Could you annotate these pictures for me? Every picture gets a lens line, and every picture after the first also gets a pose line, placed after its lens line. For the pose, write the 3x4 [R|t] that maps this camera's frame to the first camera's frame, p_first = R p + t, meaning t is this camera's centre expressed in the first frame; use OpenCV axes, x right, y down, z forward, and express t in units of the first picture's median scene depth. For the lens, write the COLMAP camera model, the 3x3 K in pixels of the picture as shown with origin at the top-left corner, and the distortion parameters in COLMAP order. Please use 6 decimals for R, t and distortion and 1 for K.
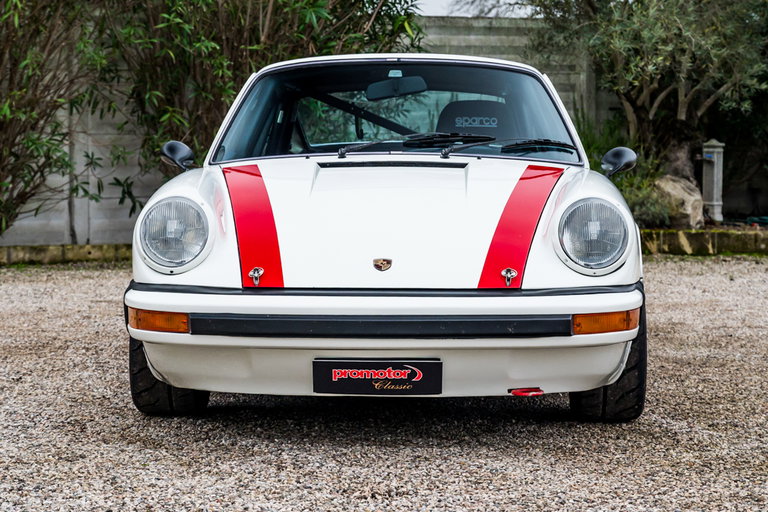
lens RADIAL K [[1602.2, 0, 384.0], [0, 1602.2, 256.0], [0, 0, 1]] dist [-0.042922, -0.124276]
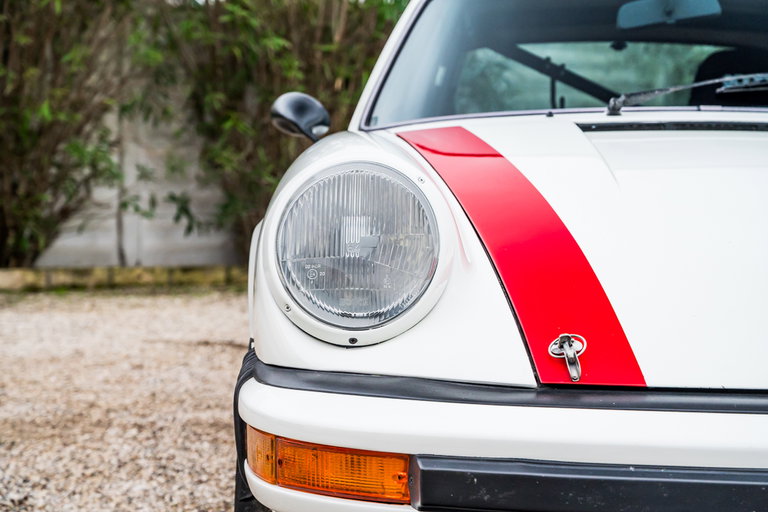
lens RADIAL K [[1477.0, 0, 384.0], [0, 1477.0, 256.0], [0, 0, 1]] dist [0.028787, -0.179097]
pose [[0.999808, 0.009760, -0.017006, -0.044263], [-0.010030, 0.999824, -0.015857, -0.002267], [0.016848, 0.016025, 0.999730, 0.230552]]
